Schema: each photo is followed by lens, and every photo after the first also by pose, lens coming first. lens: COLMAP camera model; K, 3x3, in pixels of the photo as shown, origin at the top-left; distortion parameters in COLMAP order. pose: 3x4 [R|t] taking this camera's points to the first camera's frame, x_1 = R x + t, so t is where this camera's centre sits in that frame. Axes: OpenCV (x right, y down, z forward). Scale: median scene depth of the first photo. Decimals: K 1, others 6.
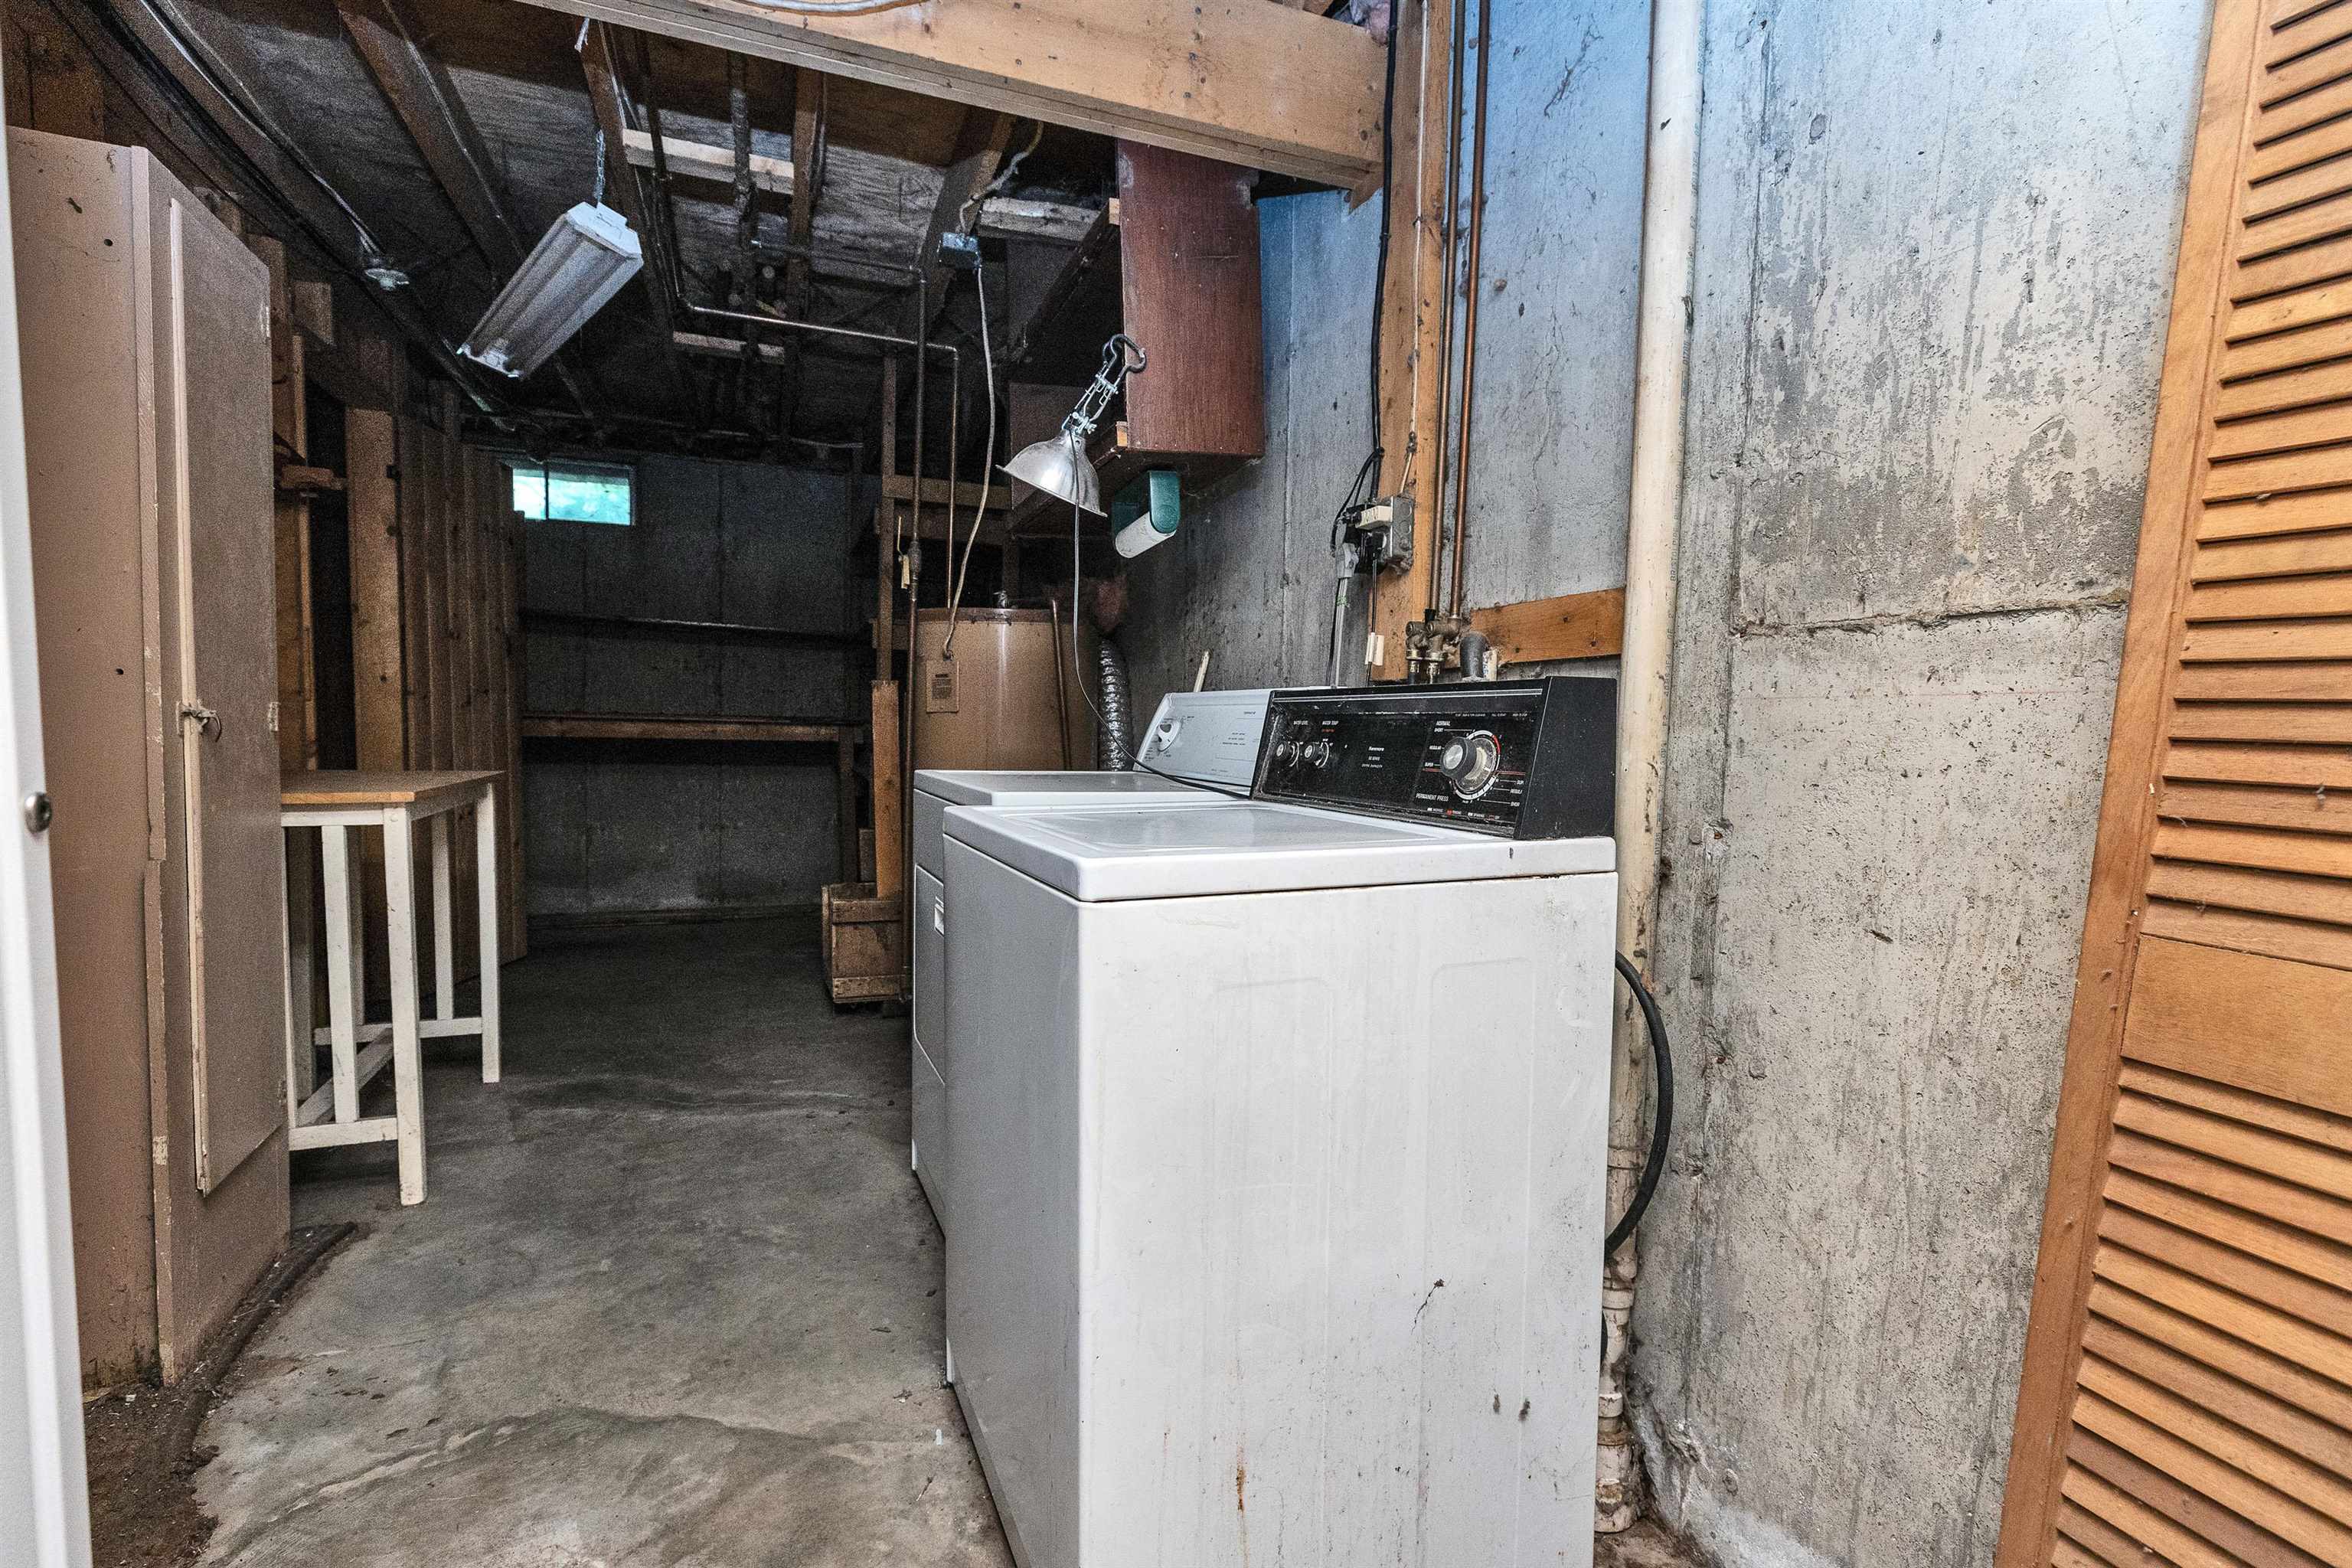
lens RADIAL K [[1067.2, 0, 1171.4], [0, 1067.2, 789.3], [0, 0, 1]] dist [0.002913, -0.000462]
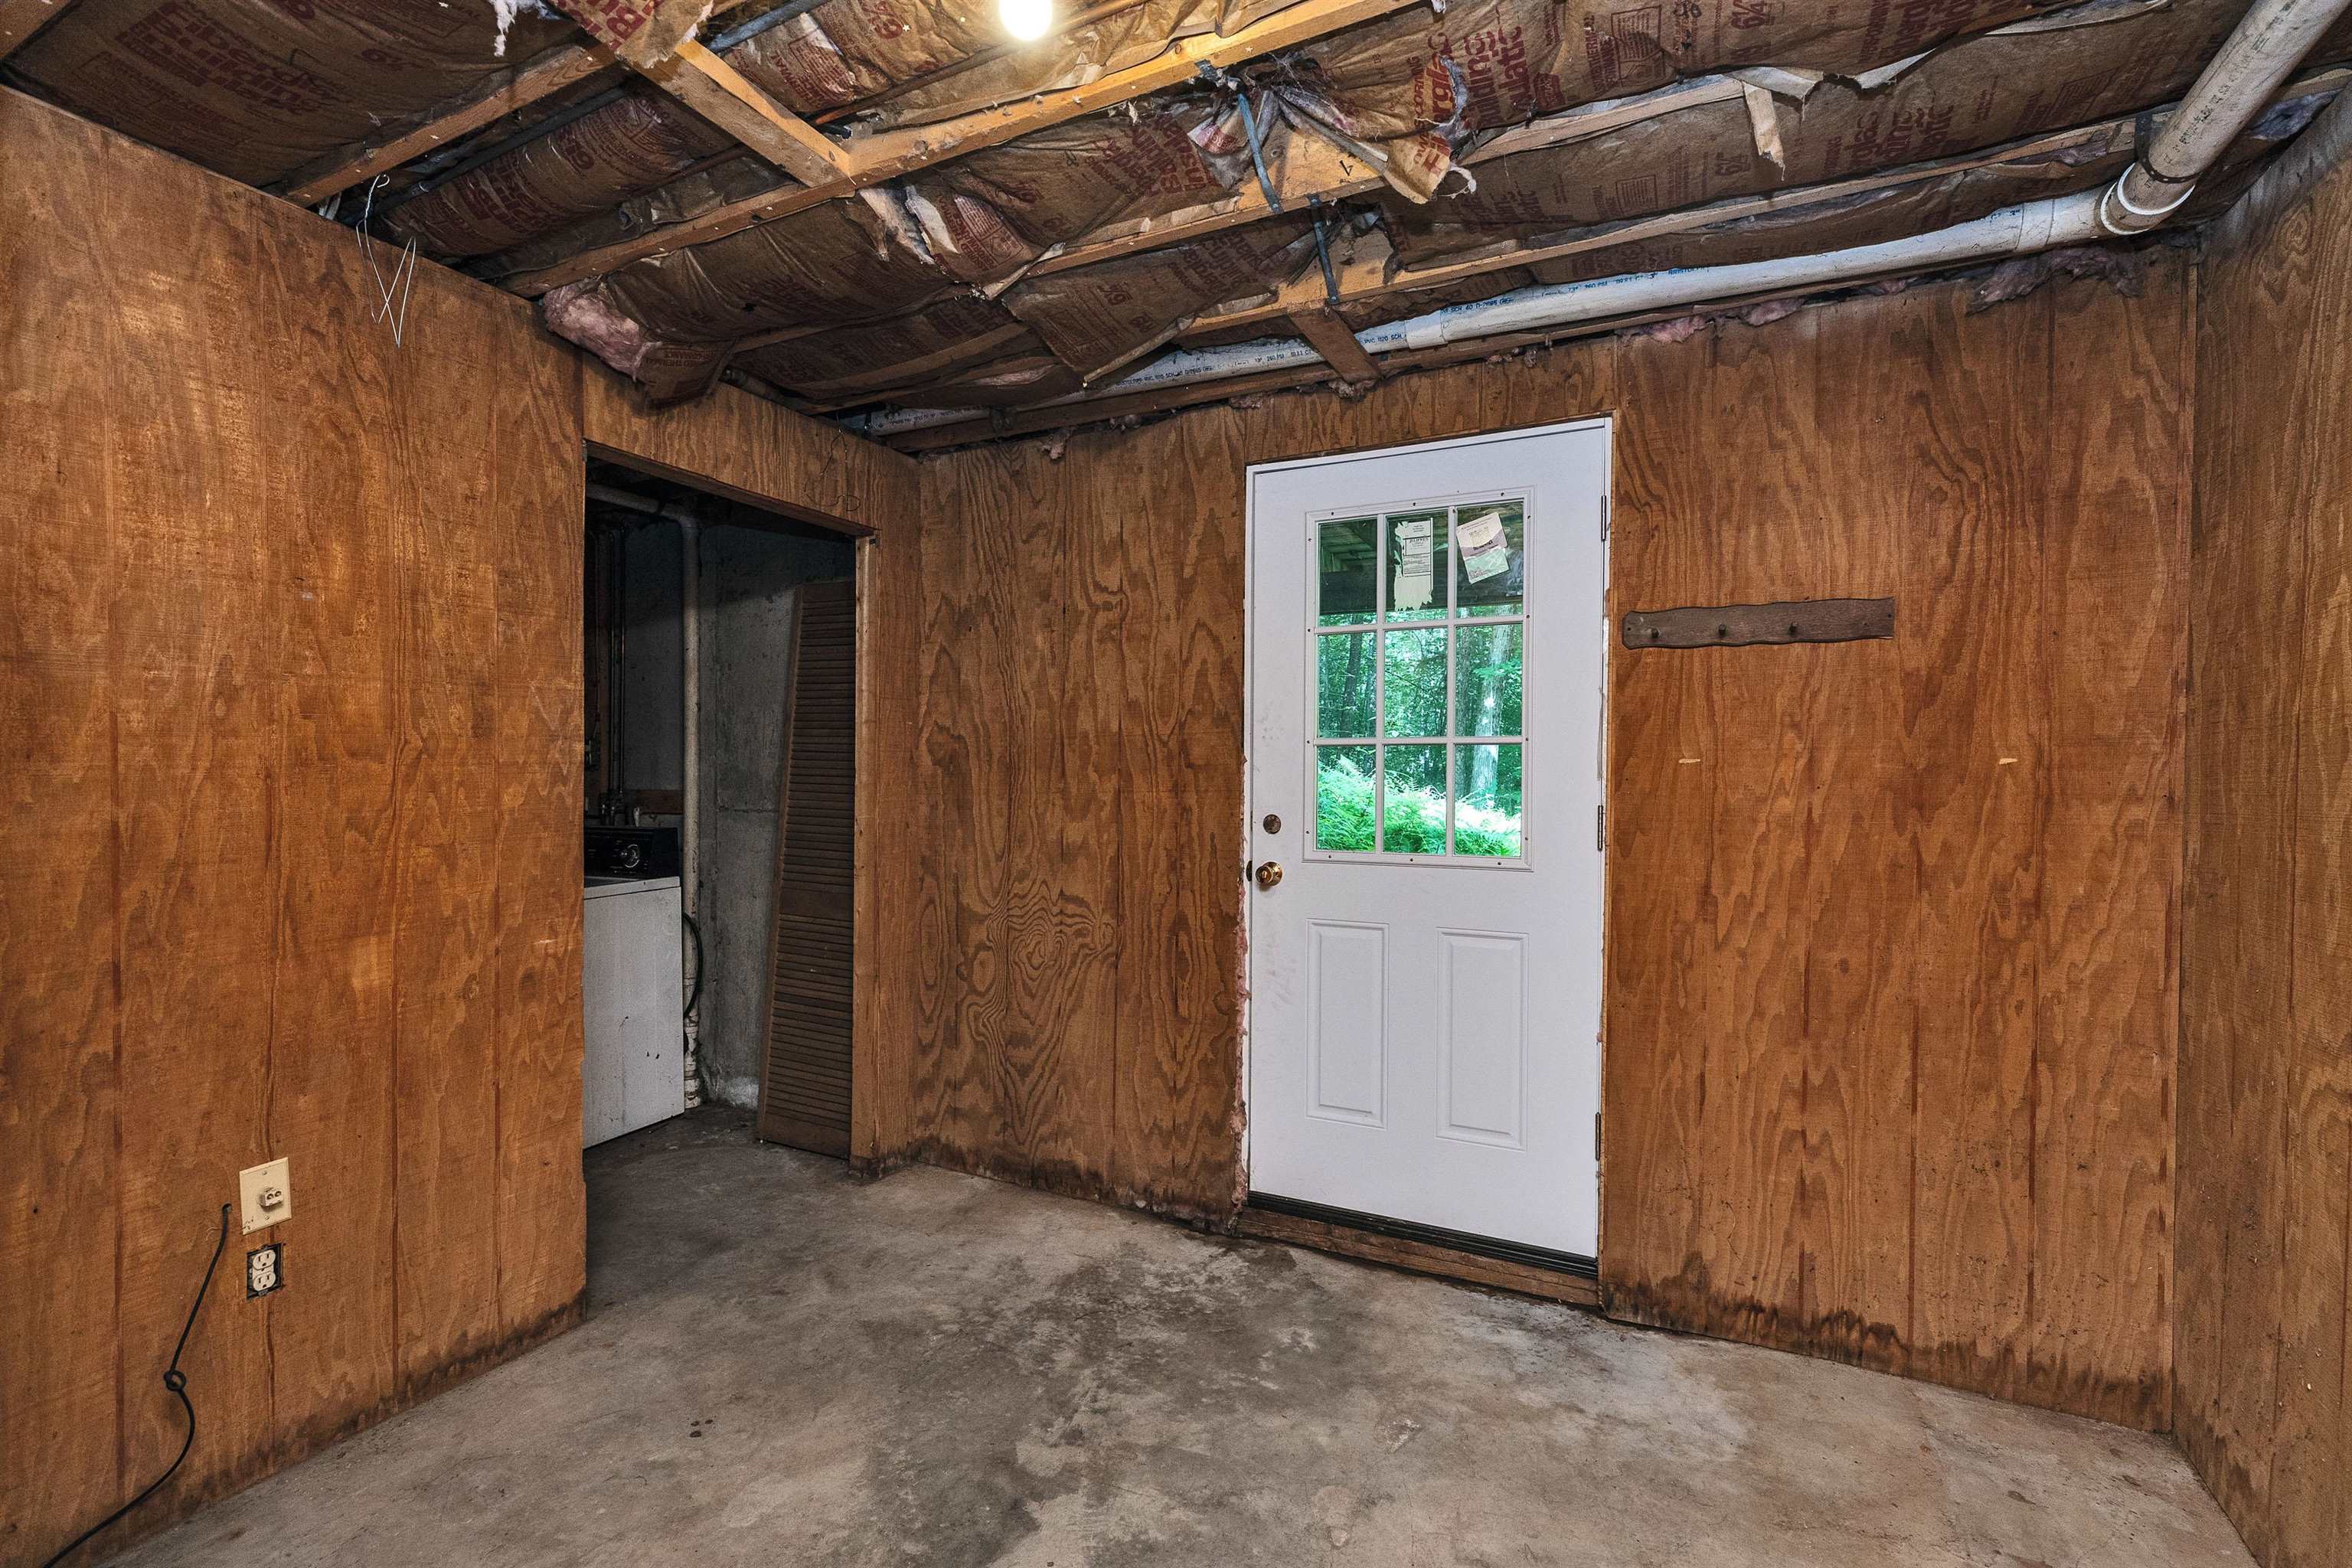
lens RADIAL K [[1067.2, 0, 1171.4], [0, 1067.2, 789.3], [0, 0, 1]] dist [0.002913, -0.000462]
pose [[0.738178, -0.030533, 0.673915, -0.601991], [0.054427, 0.998414, -0.014381, -0.081468], [-0.672407, 0.047295, 0.738669, -2.204175]]
